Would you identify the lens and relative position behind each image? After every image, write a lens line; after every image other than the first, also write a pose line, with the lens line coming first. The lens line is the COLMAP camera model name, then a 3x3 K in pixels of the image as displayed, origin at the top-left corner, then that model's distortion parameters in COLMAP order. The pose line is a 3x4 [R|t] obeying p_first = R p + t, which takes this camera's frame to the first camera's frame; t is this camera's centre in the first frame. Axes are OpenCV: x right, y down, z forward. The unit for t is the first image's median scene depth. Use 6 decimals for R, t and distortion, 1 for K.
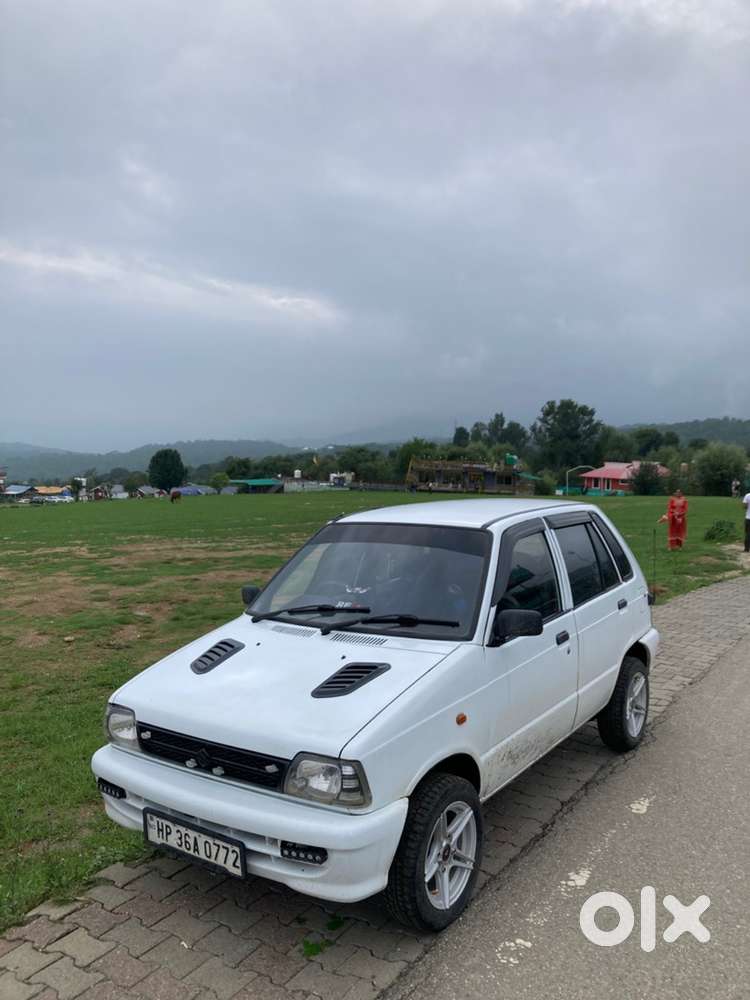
lens RADIAL K [[865.8, 0, 375.0], [0, 865.8, 500.0], [0, 0, 1]] dist [0.000563, -0.001916]
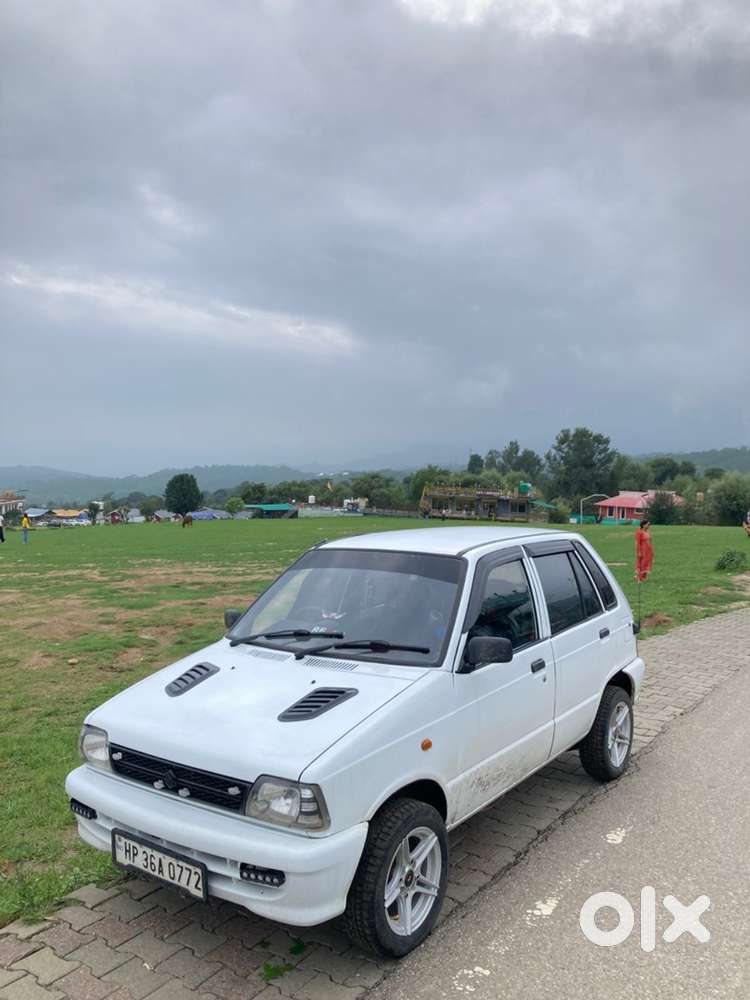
lens RADIAL K [[865.8, 0, 375.0], [0, 865.8, 500.0], [0, 0, 1]] dist [0.000563, -0.001916]
pose [[0.999772, 0.009933, -0.018904, 0.043607], [-0.010502, 0.999488, -0.030223, -0.000645], [0.018594, 0.030415, 0.999364, -0.013599]]
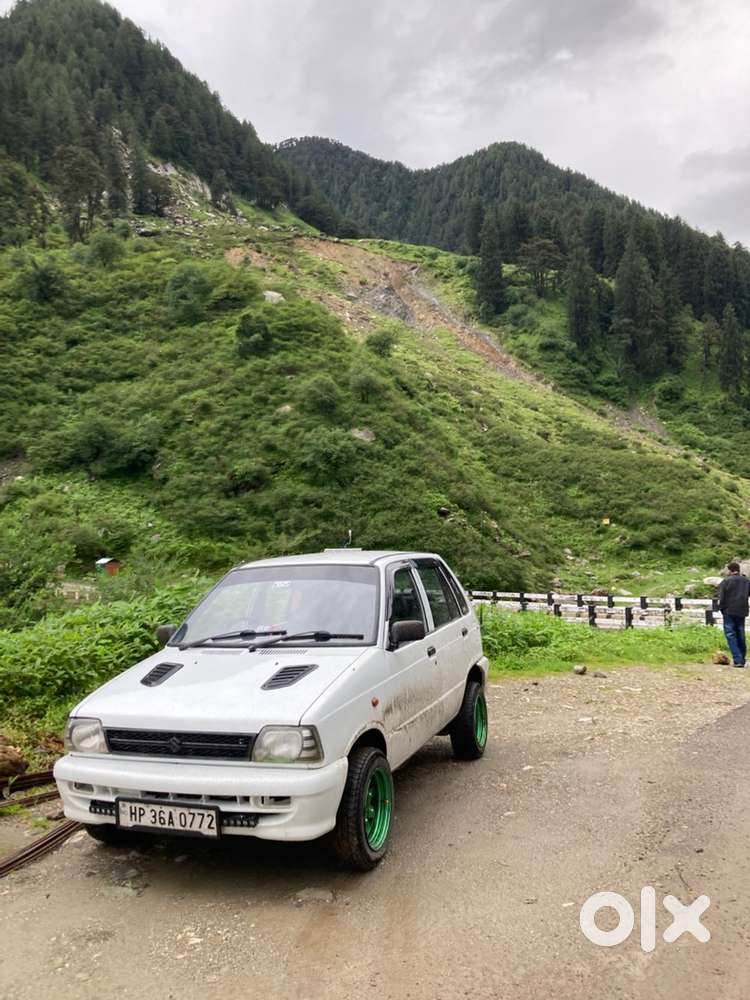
lens RADIAL K [[860.7, 0, 373.3], [0, 860.7, 476.7], [0, 0, 1]] dist [-0.002862, -0.016476]
pose [[0.967802, 0.004671, 0.251671, -0.178256], [0.031056, 0.989974, -0.137797, 0.074898], [-0.249791, 0.141176, 0.957953, -0.217651]]
